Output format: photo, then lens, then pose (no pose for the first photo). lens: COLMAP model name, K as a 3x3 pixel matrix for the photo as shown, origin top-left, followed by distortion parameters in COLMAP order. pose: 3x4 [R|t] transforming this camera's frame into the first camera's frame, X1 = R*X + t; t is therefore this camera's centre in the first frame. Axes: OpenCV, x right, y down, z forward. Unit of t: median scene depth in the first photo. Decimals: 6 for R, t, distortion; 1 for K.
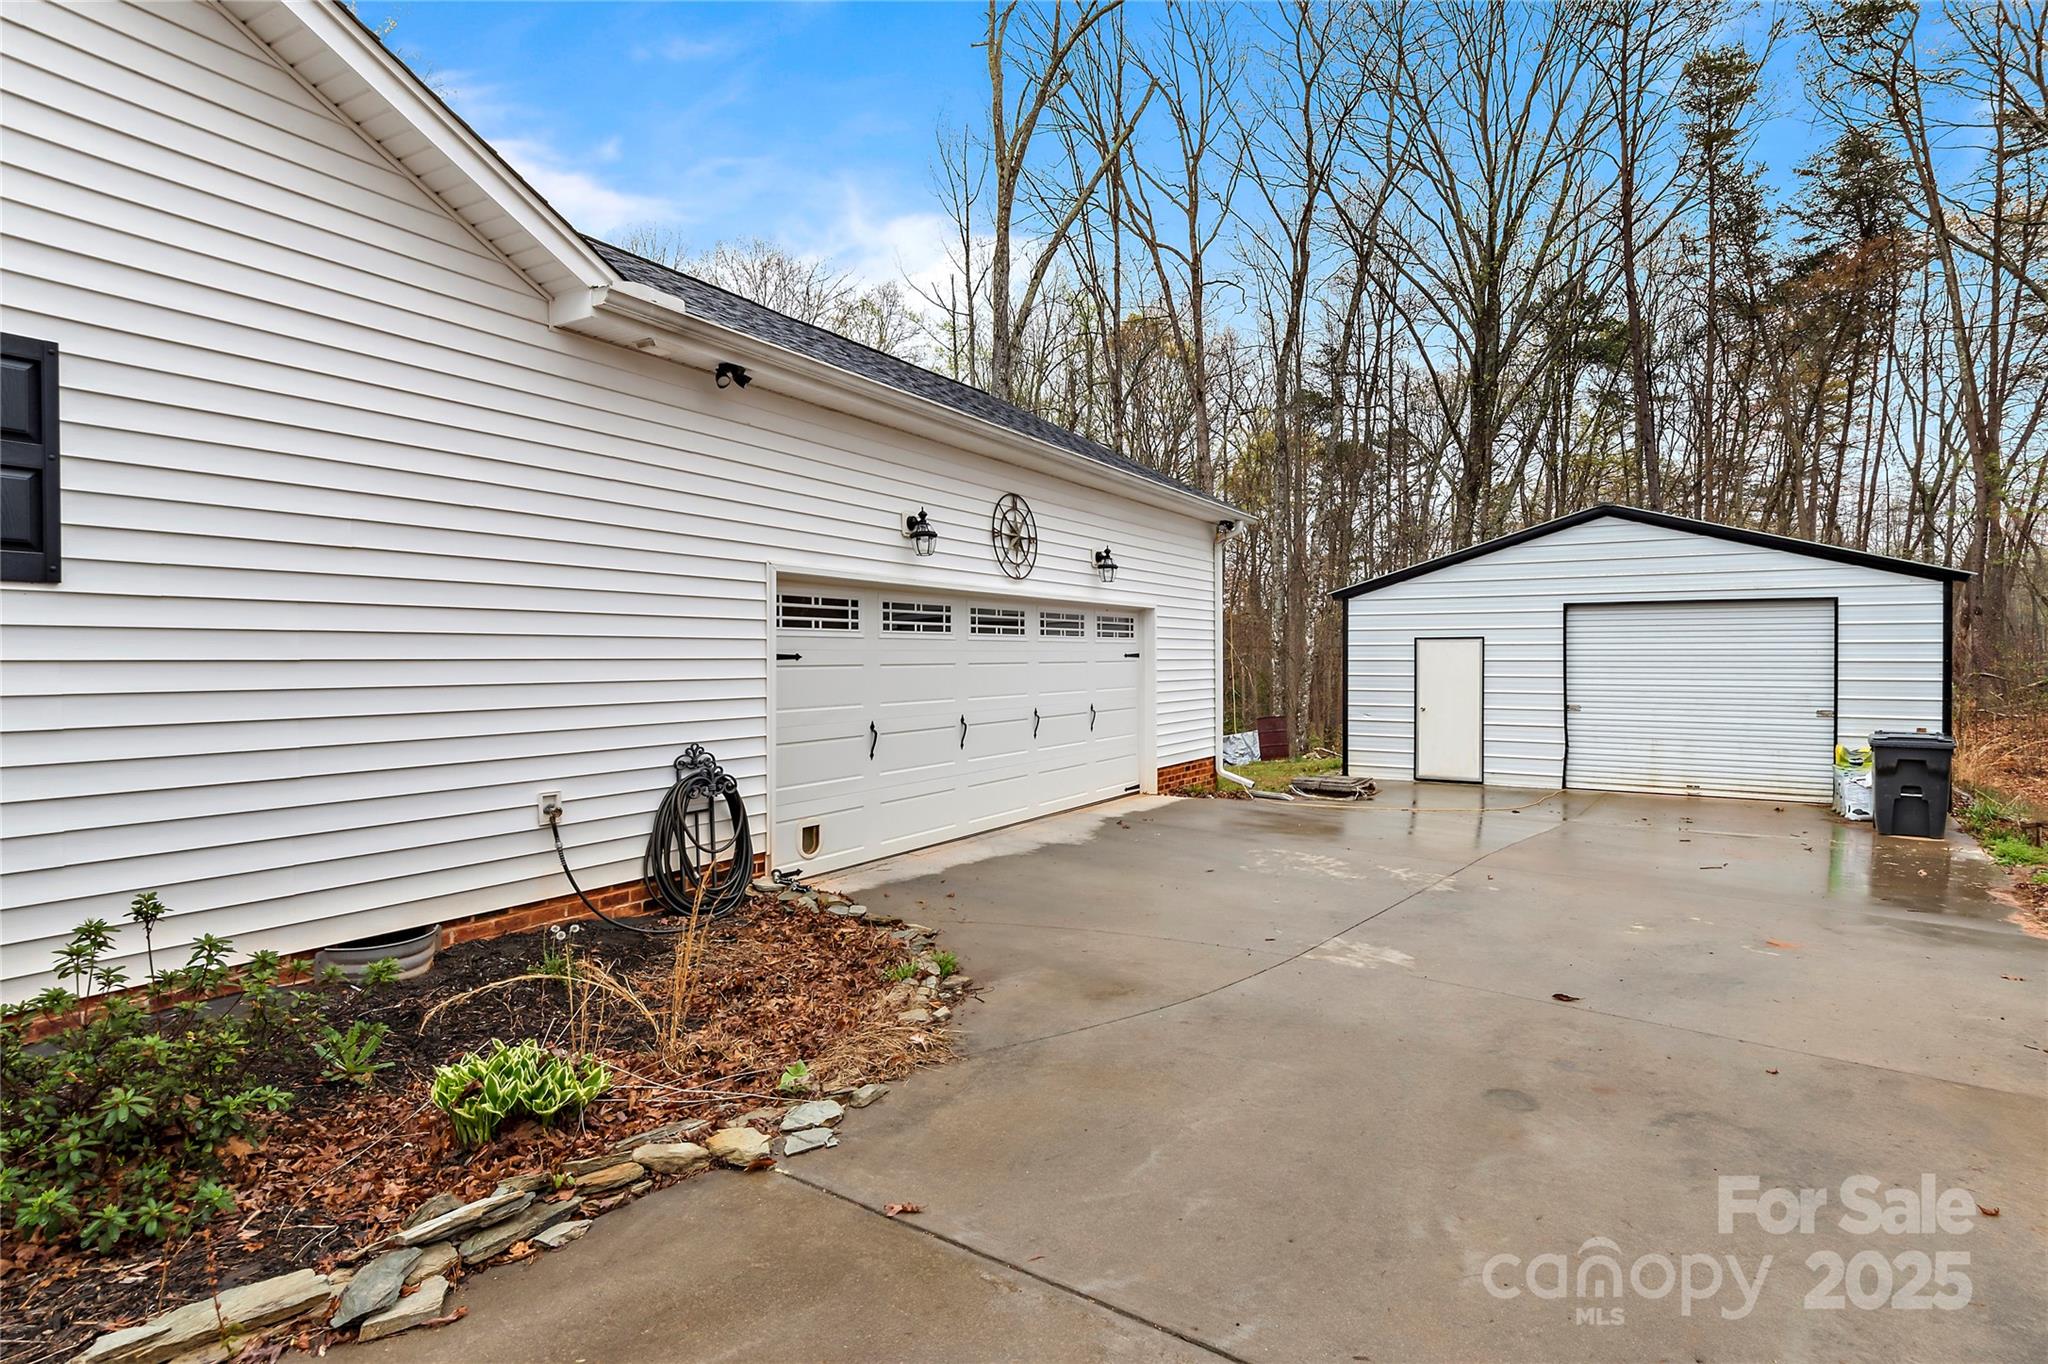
lens RADIAL K [[1123.0, 0, 1073.3], [0, 1123.0, 673.4], [0, 0, 1]] dist [0.001034, -0.003073]
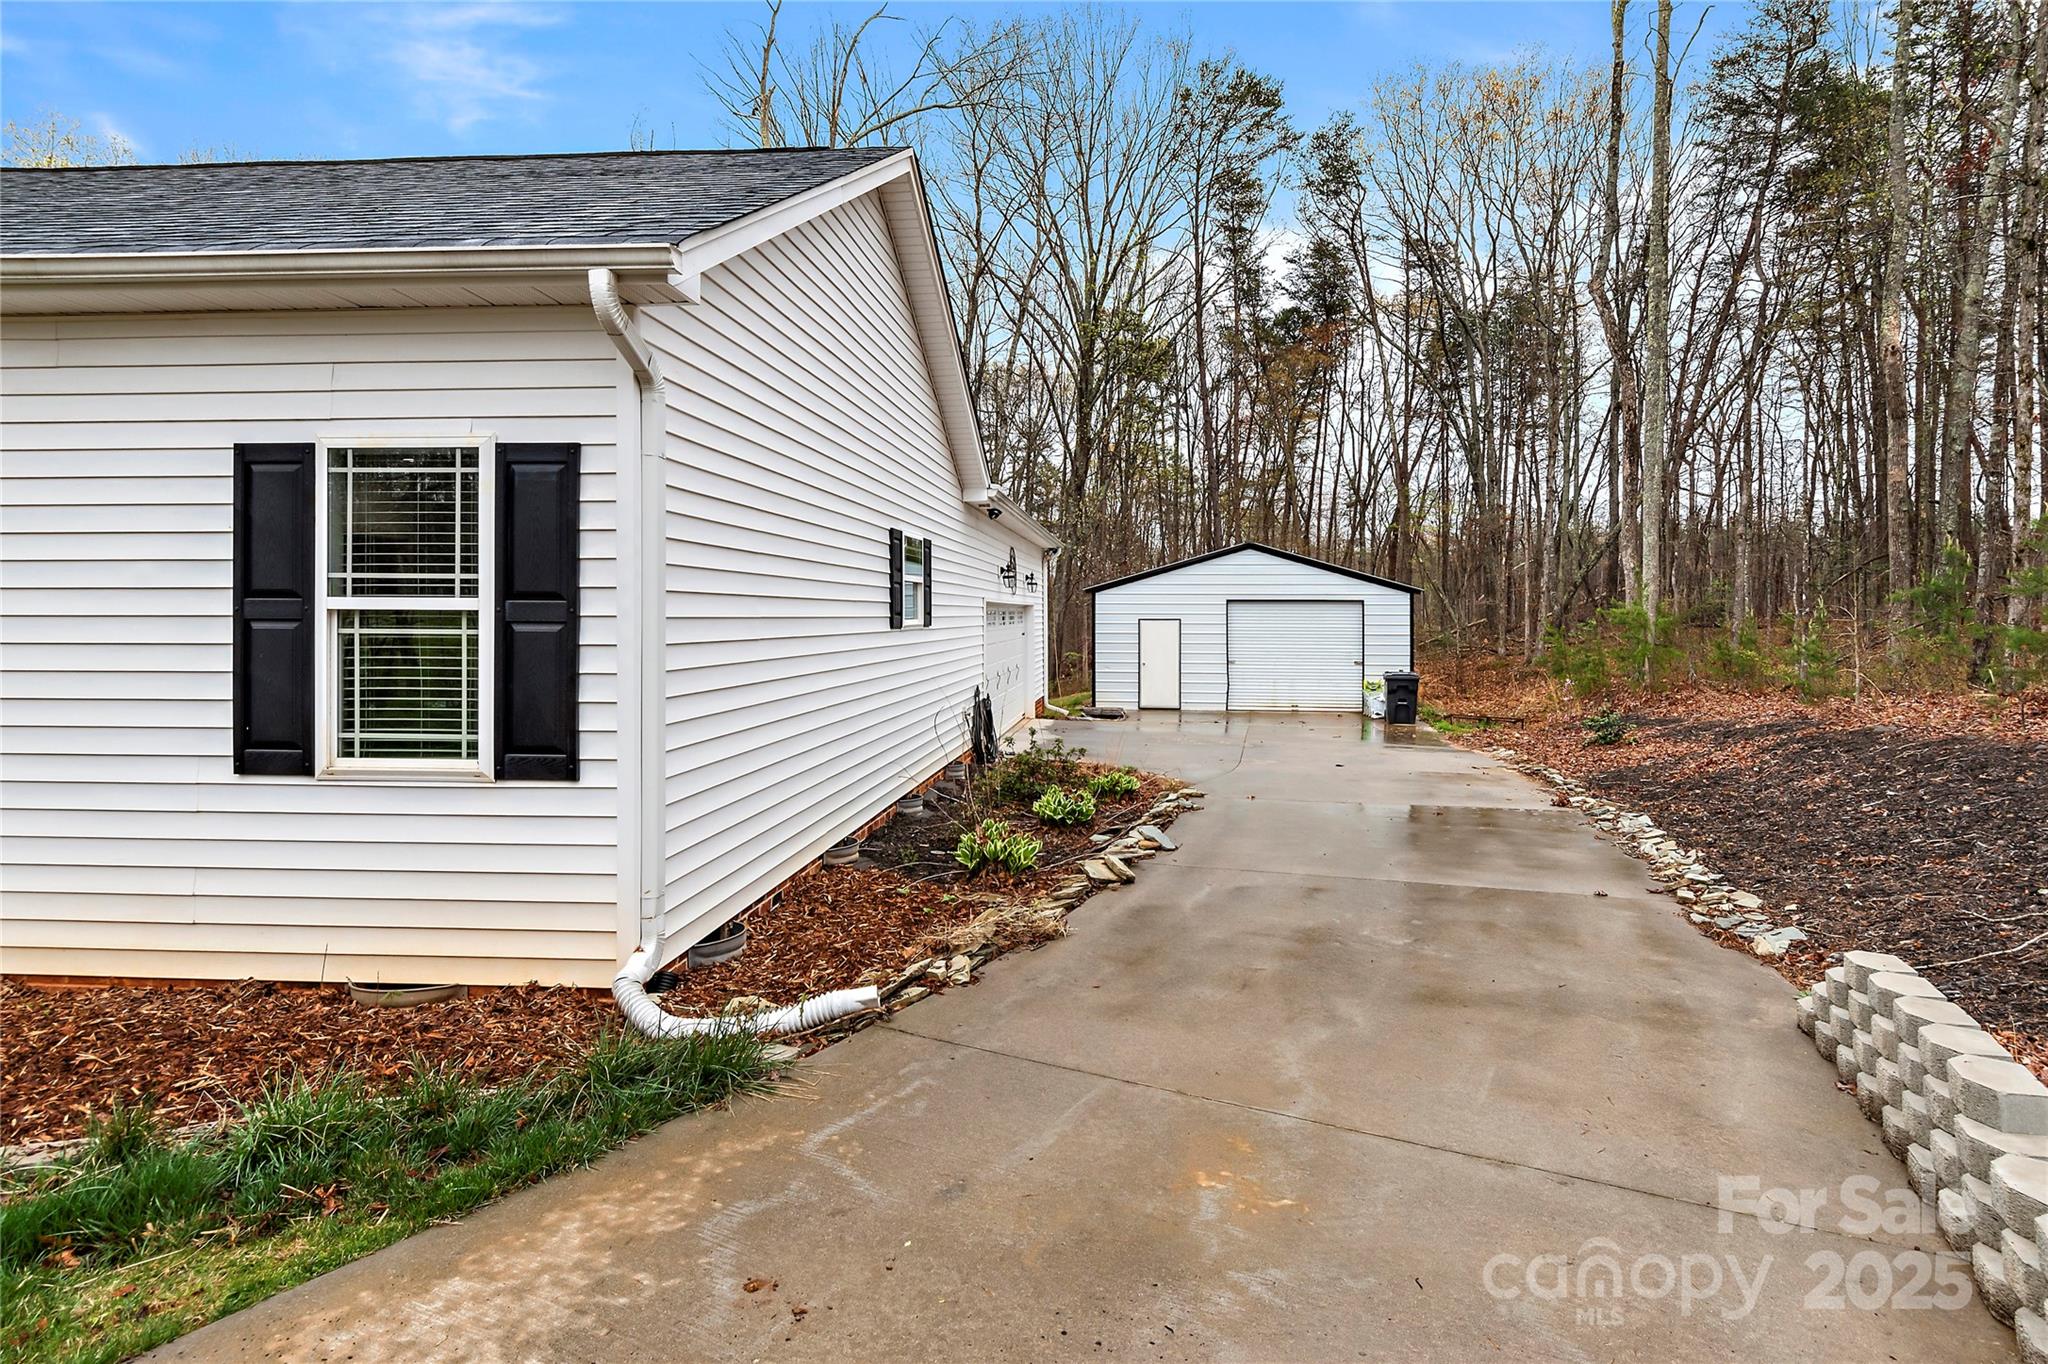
lens RADIAL K [[1133.1, 0, 1068.3], [0, 1133.1, 619.3], [0, 0, 1]] dist [0.001031, 0.001450]
pose [[0.915724, 0.002045, 0.401803, -0.468126], [-0.000100, 0.999988, -0.004863, -0.023886], [-0.401808, 0.004413, 0.915713, -0.469063]]
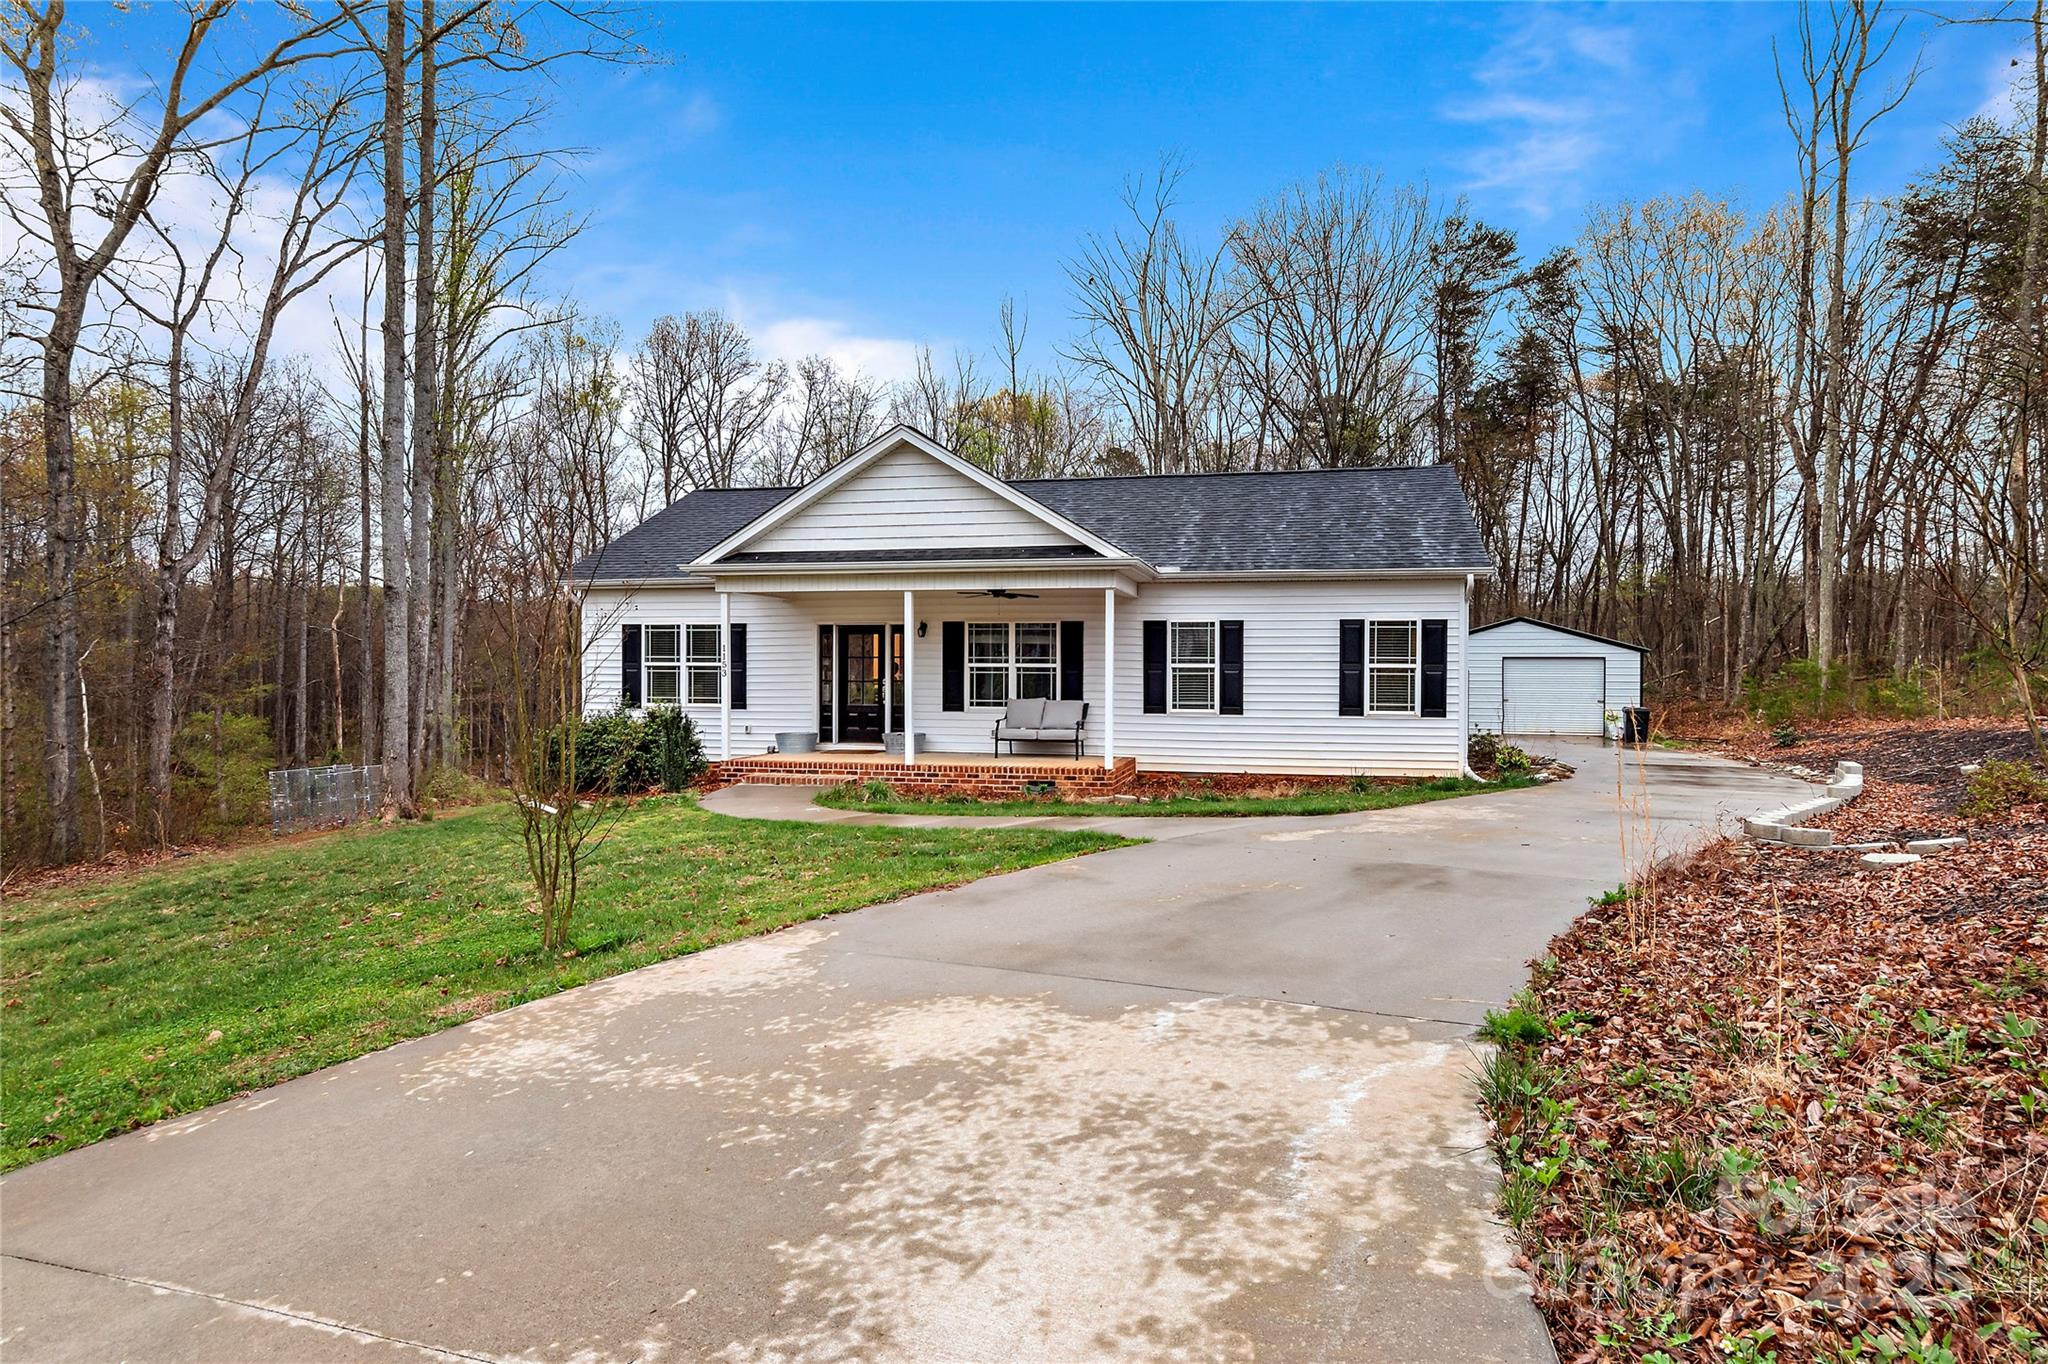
lens RADIAL K [[1123.0, 0, 1073.3], [0, 1123.0, 673.4], [0, 0, 1]] dist [0.001034, -0.003073]
pose [[0.962114, 0.002566, 0.272635, -1.097745], [-0.002331, 0.999997, -0.001188, -0.020642], [-0.272637, 0.000508, 0.962117, -1.058283]]
